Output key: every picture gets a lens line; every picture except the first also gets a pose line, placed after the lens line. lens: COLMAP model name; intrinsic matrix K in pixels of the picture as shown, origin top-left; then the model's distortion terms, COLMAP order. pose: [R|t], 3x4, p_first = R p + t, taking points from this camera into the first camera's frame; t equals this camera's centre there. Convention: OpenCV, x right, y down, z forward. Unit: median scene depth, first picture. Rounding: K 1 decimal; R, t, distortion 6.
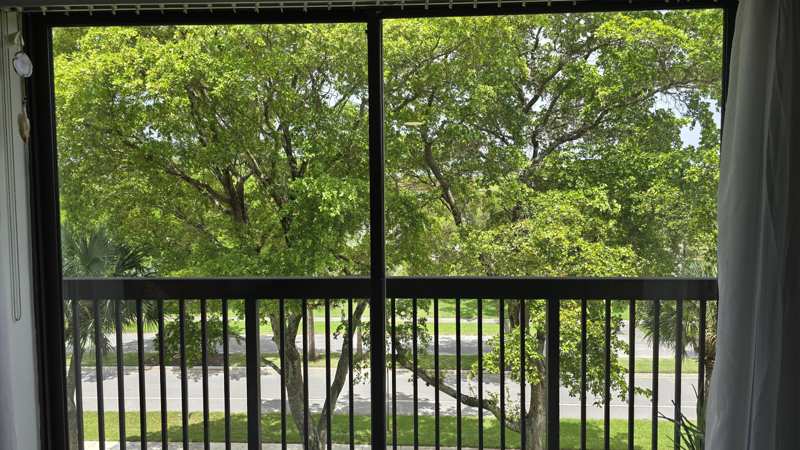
lens RADIAL K [[546.2, 0, 400.6], [0, 546.2, 233.2], [0, 0, 1]] dist [0.044603, -0.012778]
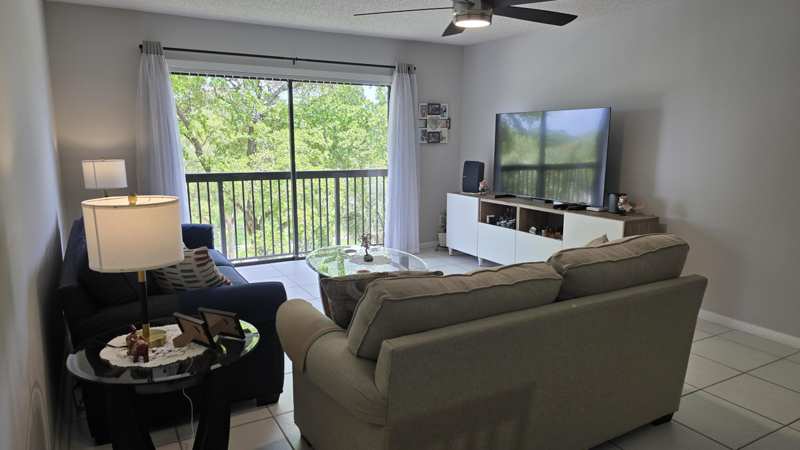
lens RADIAL K [[506.1, 0, 399.3], [0, 506.1, 223.7], [0, 0, 1]] dist [0.008597, 0.000632]
pose [[0.855988, -0.071979, 0.511960, -0.155132], [0.013993, 0.993124, 0.116232, 0.014546], [-0.516805, -0.092329, 0.851110, -0.270386]]
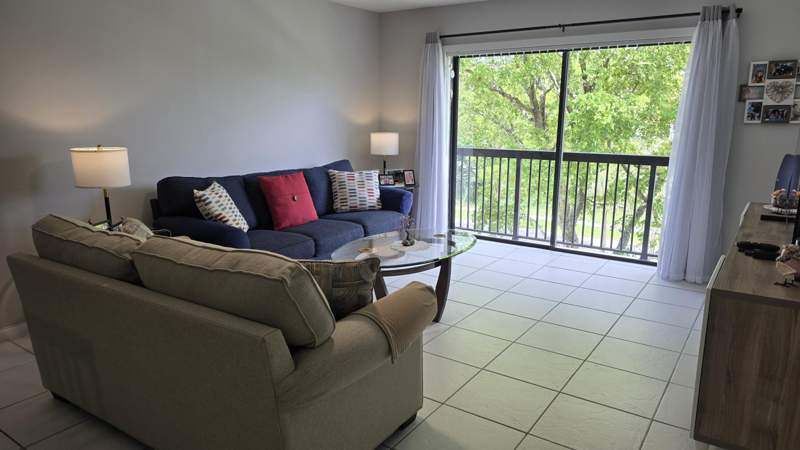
lens RADIAL K [[546.2, 0, 397.2], [0, 546.2, 228.9], [0, 0, 1]] dist [0.044603, -0.012778]
pose [[0.846247, 0.131179, -0.516389, 0.121697], [-0.048851, 0.984237, 0.169972, 0.011623], [0.530546, -0.118613, 0.839316, -0.283943]]
